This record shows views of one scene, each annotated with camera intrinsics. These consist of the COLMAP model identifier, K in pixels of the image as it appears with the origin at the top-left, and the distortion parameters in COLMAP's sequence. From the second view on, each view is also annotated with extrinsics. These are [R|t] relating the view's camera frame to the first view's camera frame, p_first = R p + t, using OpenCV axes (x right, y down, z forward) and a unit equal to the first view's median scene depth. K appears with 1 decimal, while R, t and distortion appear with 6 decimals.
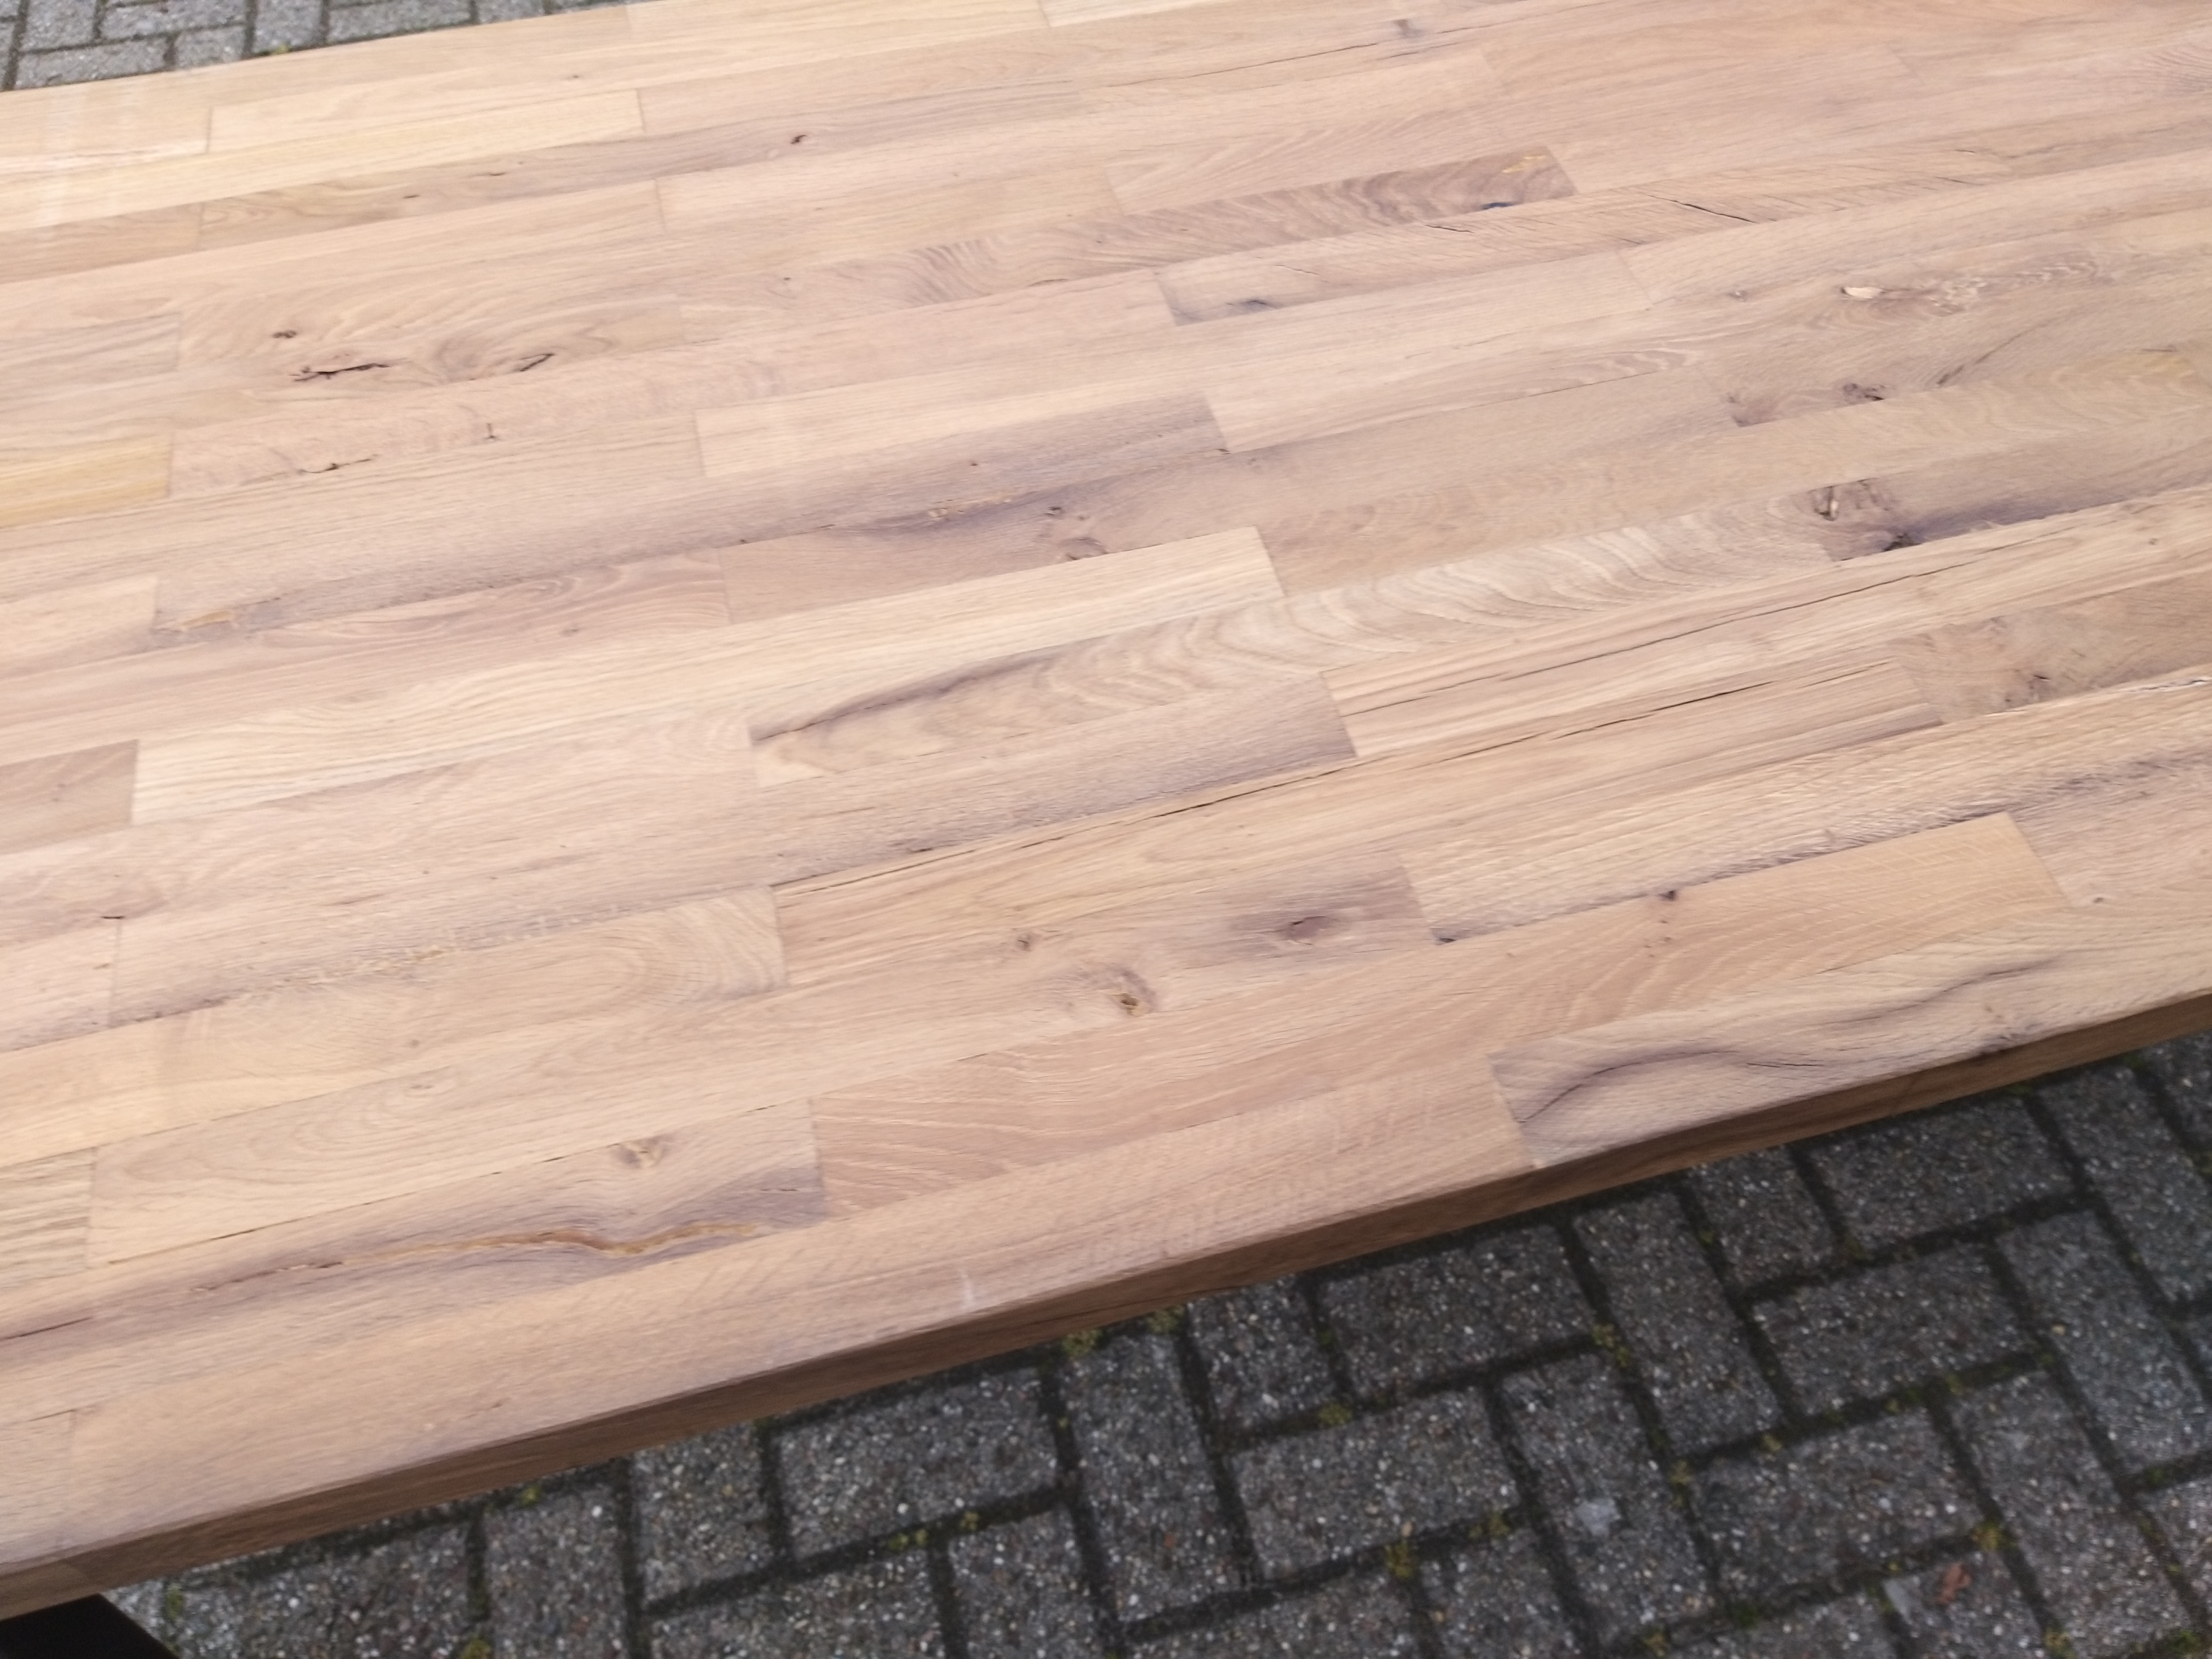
lens RADIAL K [[1700.8, 0, 1161.8], [0, 1700.8, 829.4], [0, 0, 1]] dist [0.060700, -0.129688]
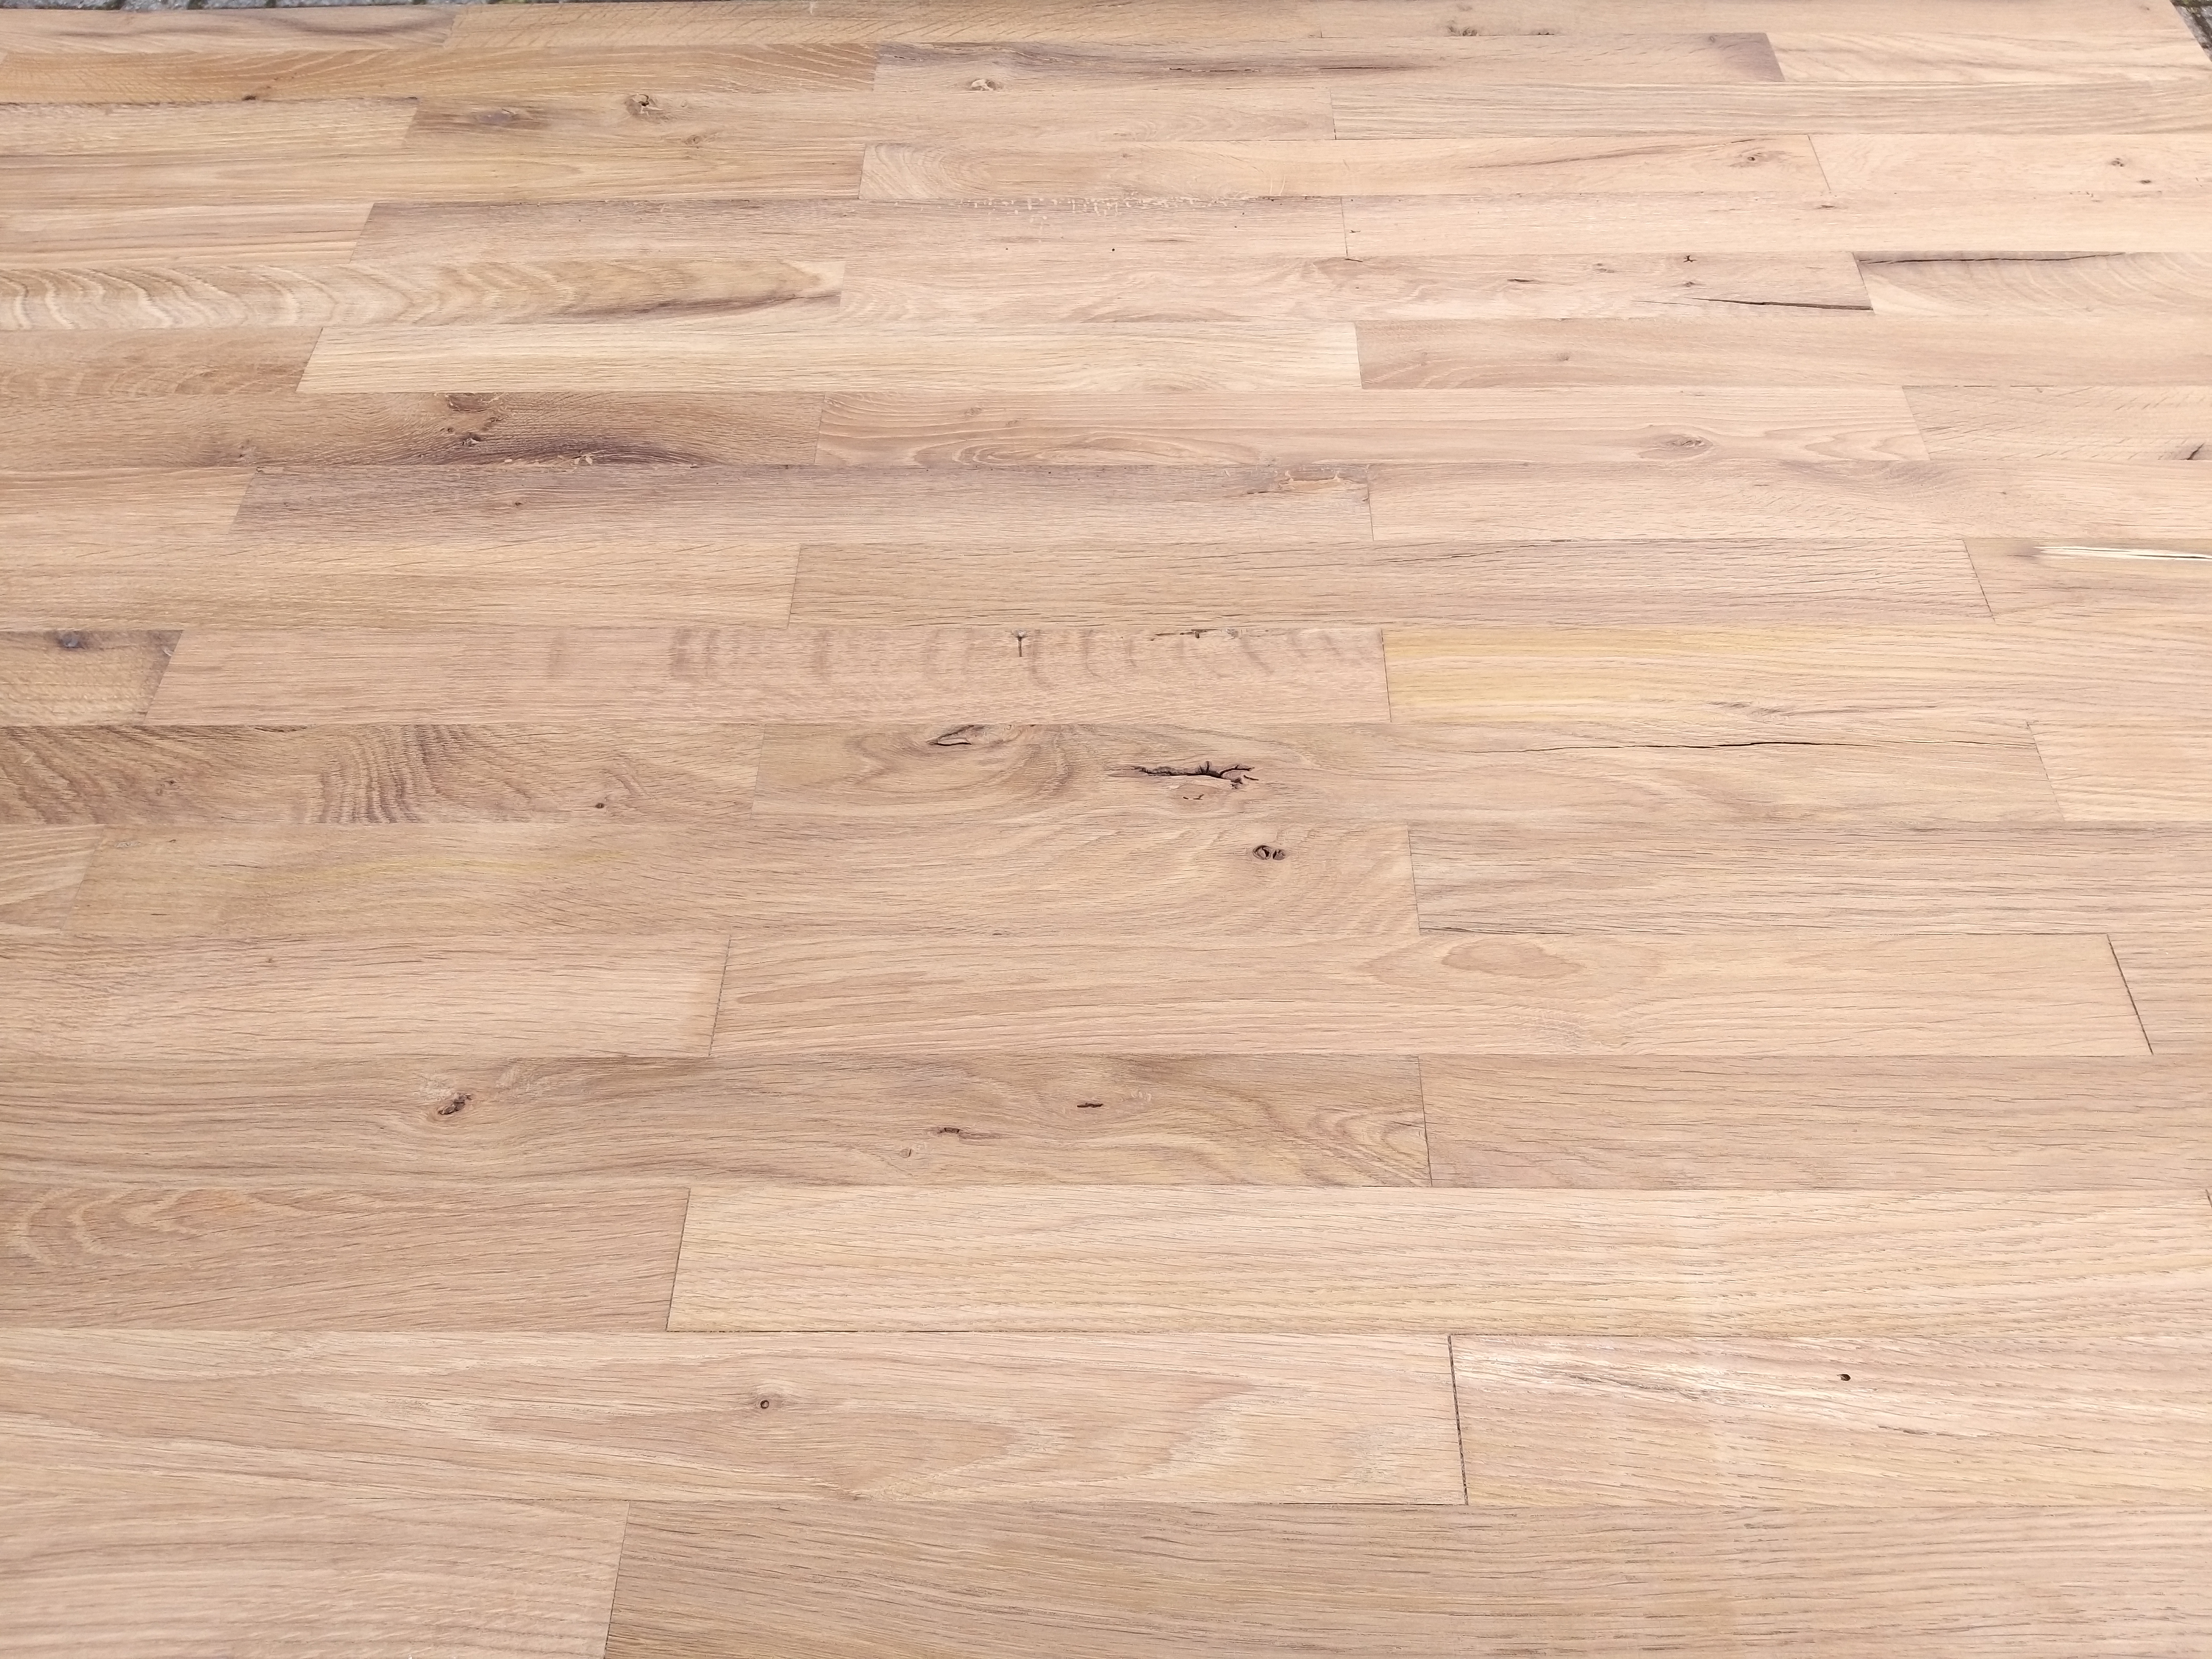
lens RADIAL K [[1744.5, 0, 1129.8], [0, 1744.5, 819.0], [0, 0, 1]] dist [0.079439, -0.159858]
pose [[-0.962595, -0.215879, 0.163727, -0.528998], [0.221422, -0.278527, 0.934556, -0.917471], [-0.156149, 0.935852, 0.315909, 0.702054]]
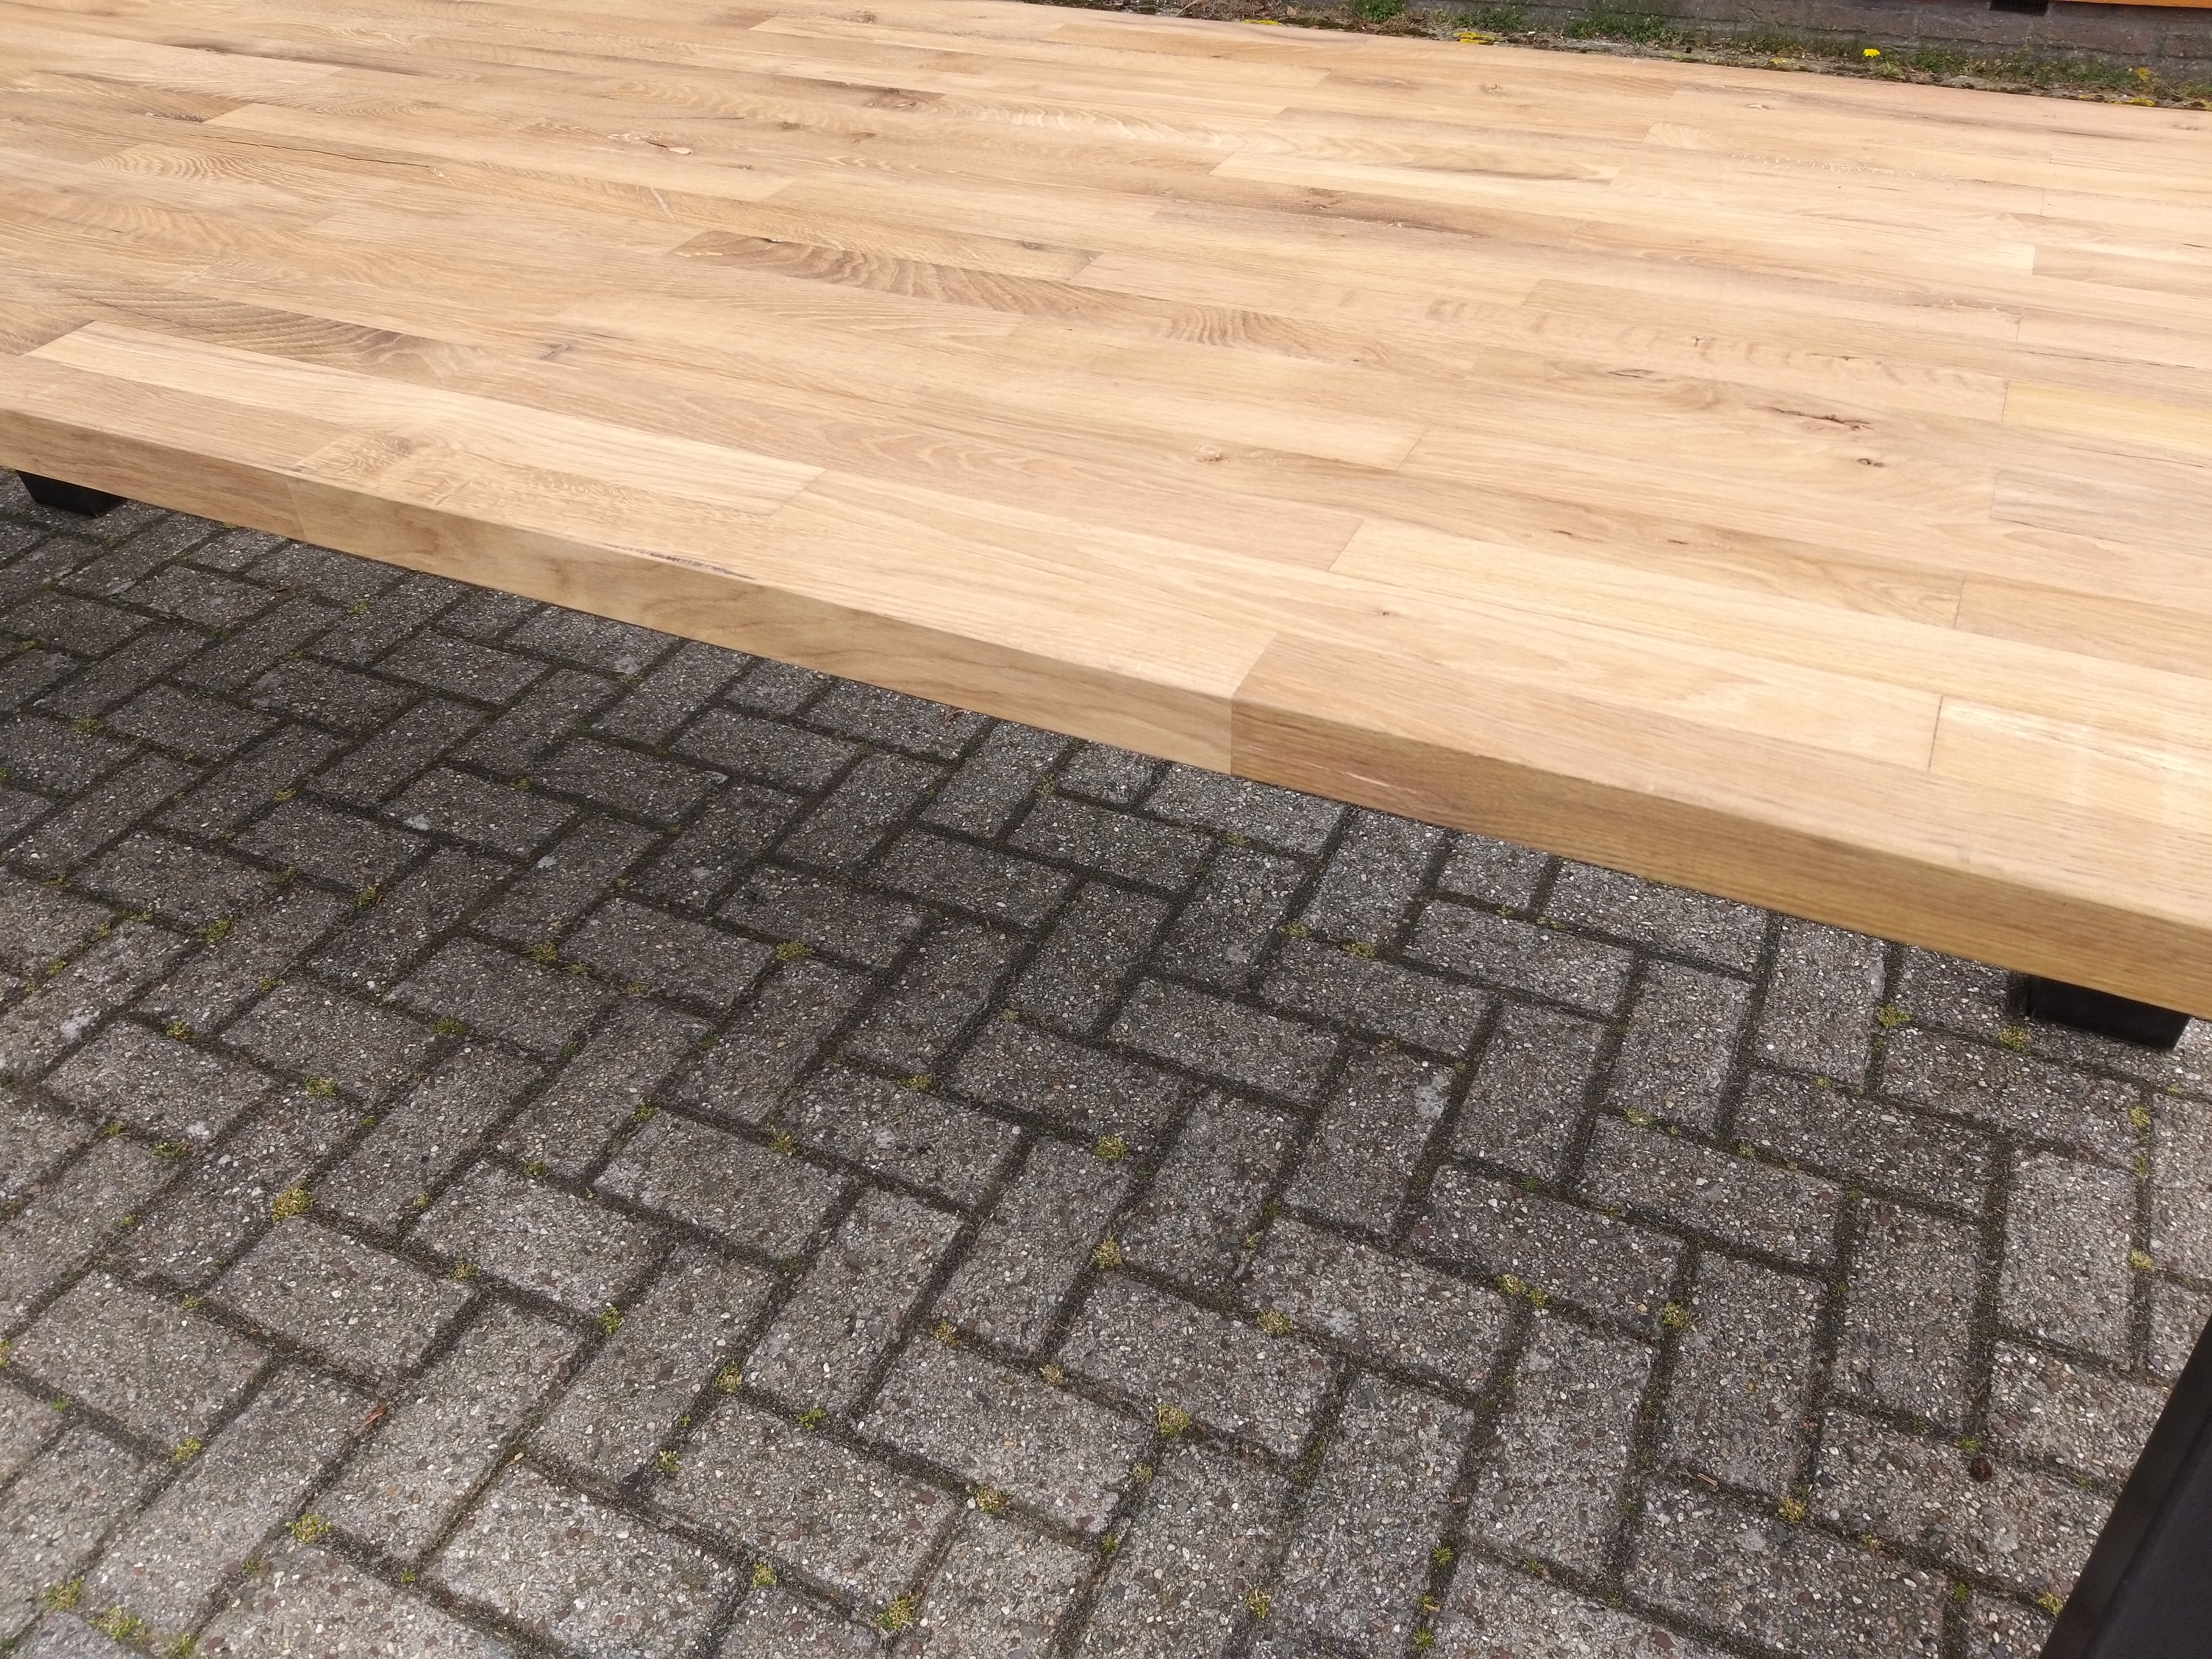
lens RADIAL K [[1752.1, 0, 1122.0], [0, 1752.1, 823.7], [0, 0, 1]] dist [0.051793, -0.107246]
pose [[-0.759278, -0.389716, 0.521170, -0.708081], [0.542218, 0.063994, 0.837797, -1.159779], [-0.359855, 0.918709, 0.162722, 1.074147]]
